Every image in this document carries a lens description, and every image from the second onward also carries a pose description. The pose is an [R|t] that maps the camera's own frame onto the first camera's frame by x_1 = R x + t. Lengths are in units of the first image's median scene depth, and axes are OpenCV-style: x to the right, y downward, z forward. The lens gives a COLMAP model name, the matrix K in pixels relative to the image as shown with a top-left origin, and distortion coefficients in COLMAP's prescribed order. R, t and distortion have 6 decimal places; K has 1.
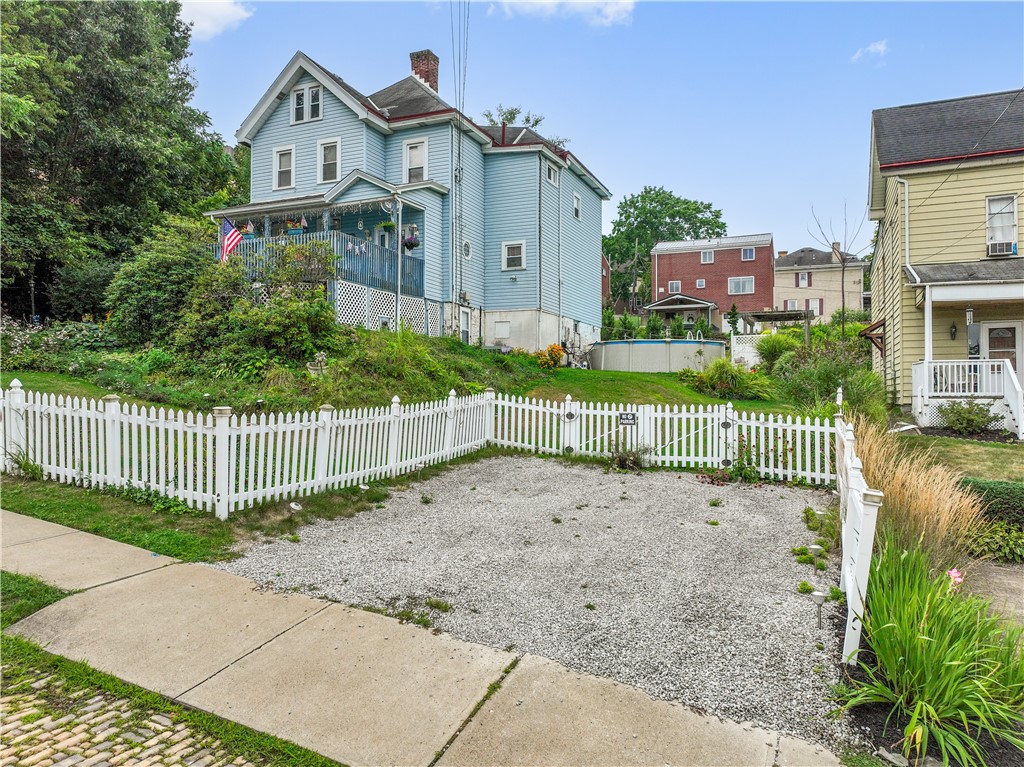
lens RADIAL K [[705.8, 0, 486.7], [0, 705.8, 399.9], [0, 0, 1]] dist [0.004952, 0.001421]
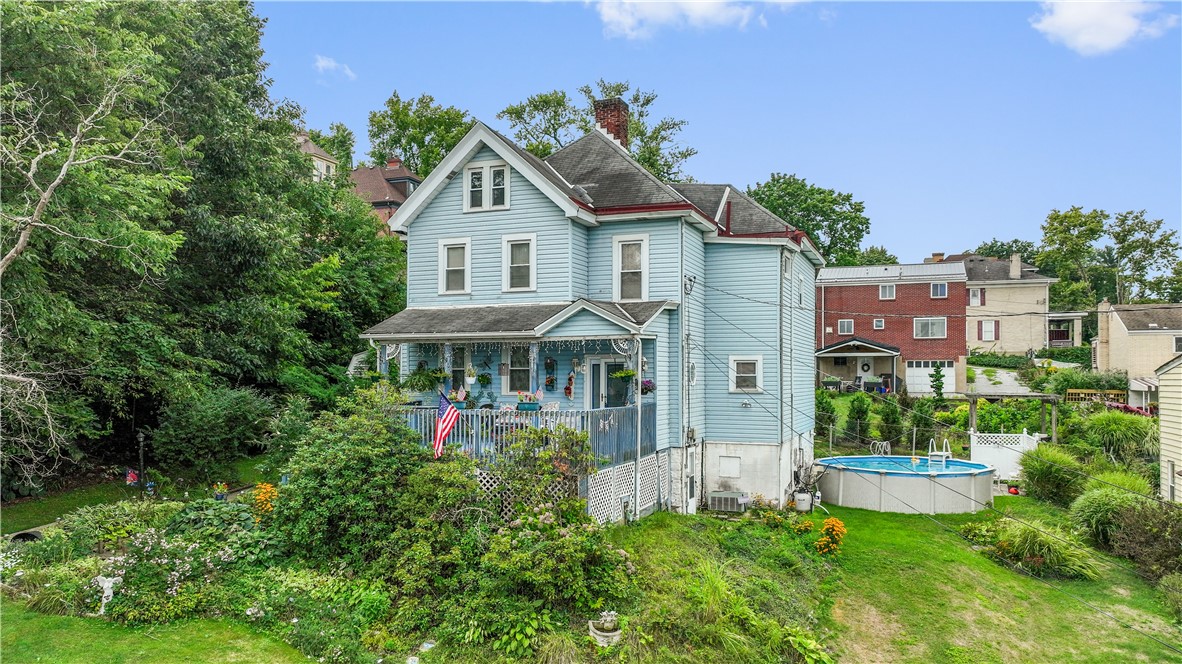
lens RADIAL K [[851.1, 0, 553.8], [0, 851.1, 372.1], [0, 0, 1]] dist [-0.012733, 0.038723]
pose [[0.999454, -0.004923, 0.032679, -0.202049], [0.005301, 0.999920, -0.011478, -0.194175], [-0.032620, 0.011645, 0.999400, 0.063995]]
